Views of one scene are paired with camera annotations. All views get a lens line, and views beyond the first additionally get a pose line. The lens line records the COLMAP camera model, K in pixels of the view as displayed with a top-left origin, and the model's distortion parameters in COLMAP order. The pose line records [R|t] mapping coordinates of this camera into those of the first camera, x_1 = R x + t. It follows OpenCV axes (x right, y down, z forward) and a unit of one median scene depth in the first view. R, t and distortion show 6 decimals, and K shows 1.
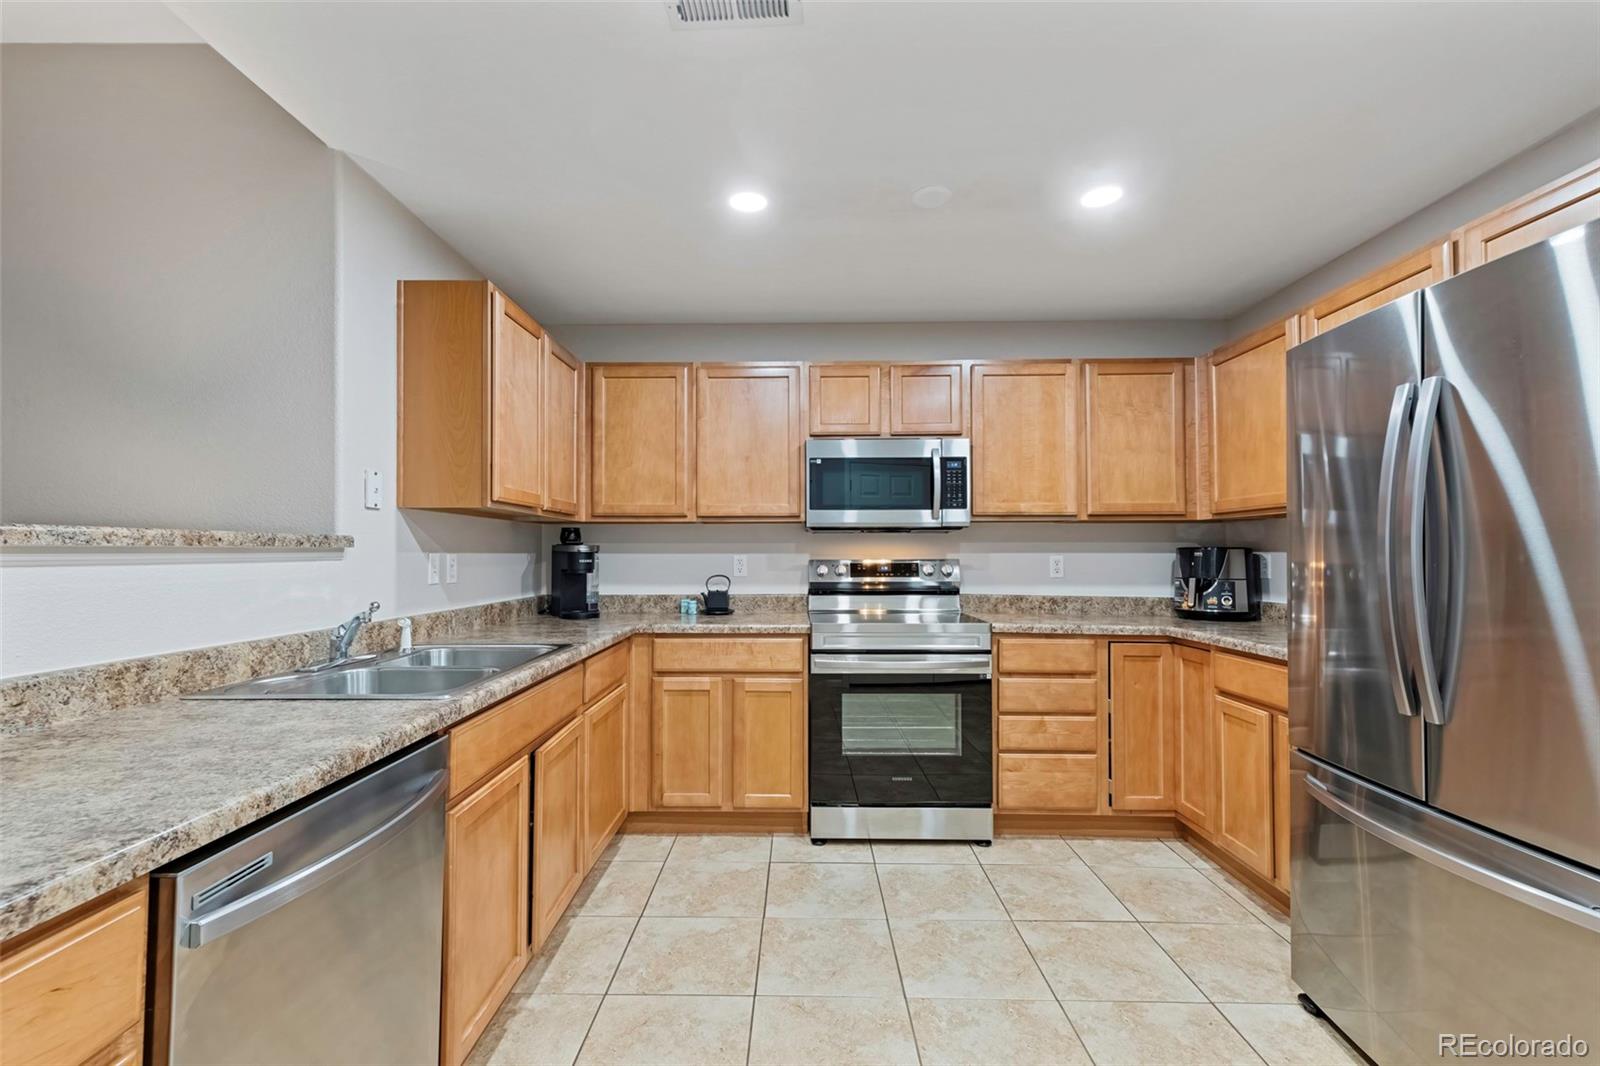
lens RADIAL K [[696.2, 0, 791.5], [0, 696.2, 539.6], [0, 0, 1]] dist [0.010043, 0.000482]
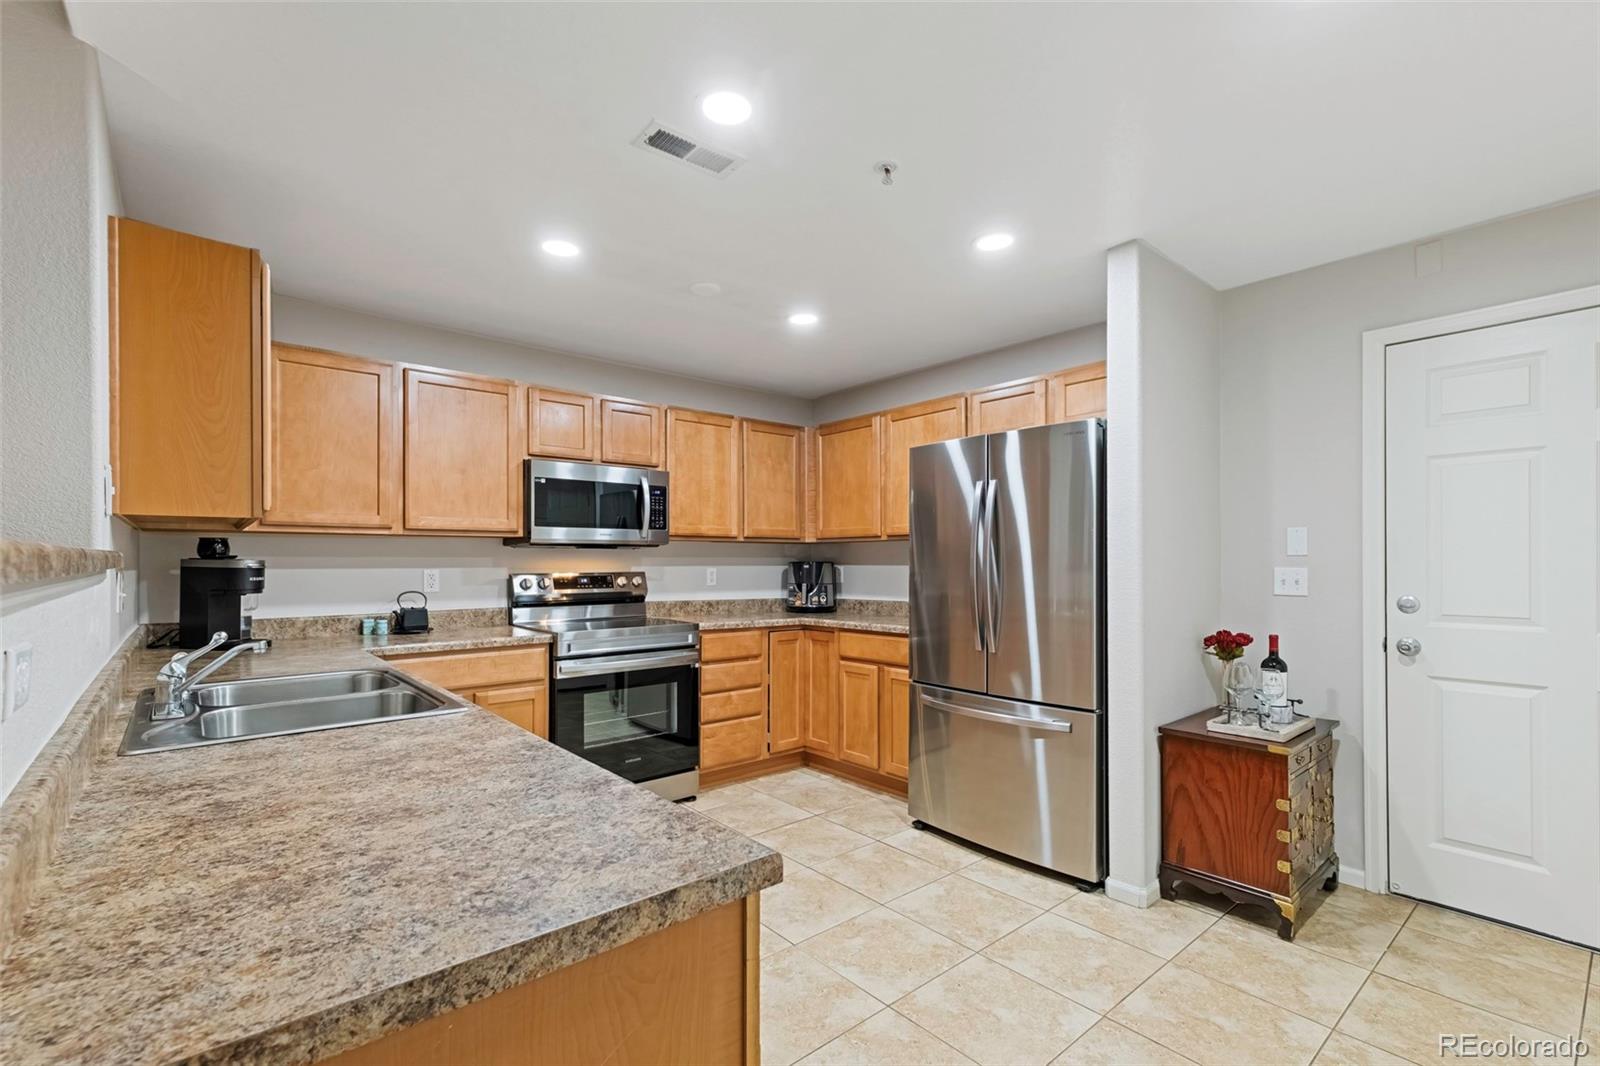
lens RADIAL K [[696.2, 0, 814.1], [0, 696.2, 561.0], [0, 0, 1]] dist [0.010043, 0.000482]
pose [[0.746449, 0.000569, 0.665443, -0.383759], [-0.011633, 0.999858, 0.012194, -0.008841], [-0.665341, -0.016843, 0.746349, -0.070462]]
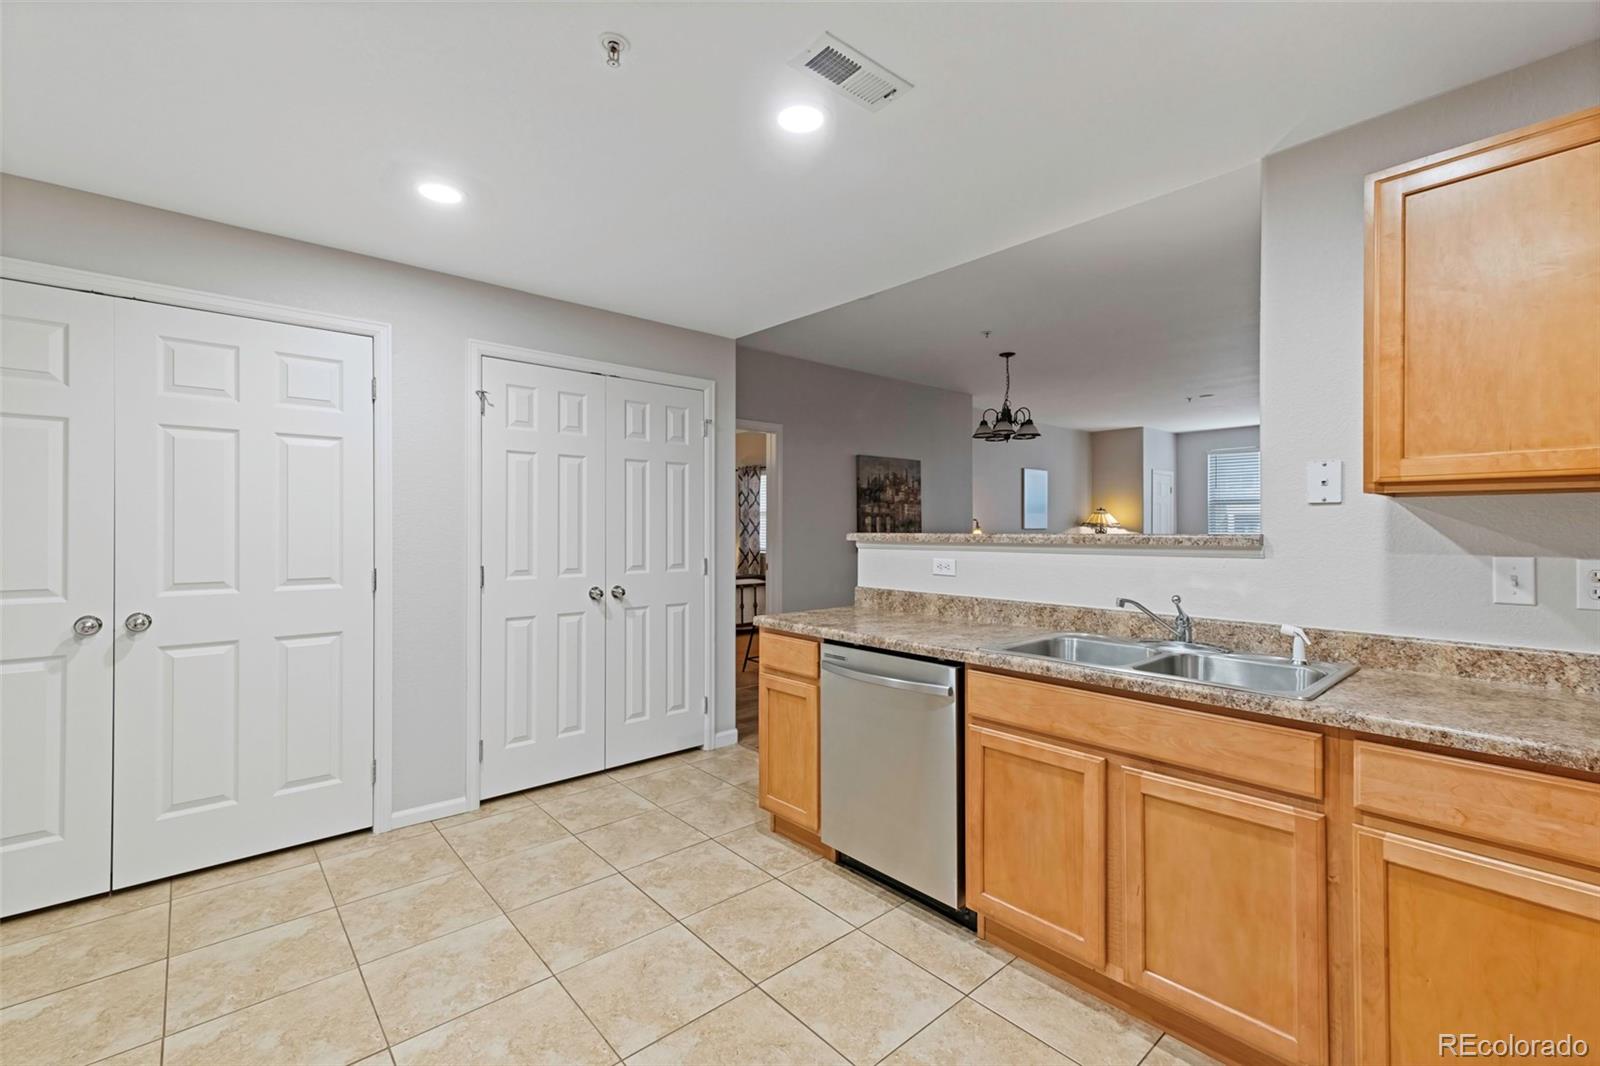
lens RADIAL K [[696.2, 0, 795.2], [0, 696.2, 528.1], [0, 0, 1]] dist [0.010043, 0.000482]
pose [[-0.746407, 0.000520, -0.665490, 0.372769], [0.014146, 0.999786, -0.015085, -0.006566], [0.665340, -0.020674, -0.746254, 0.888801]]
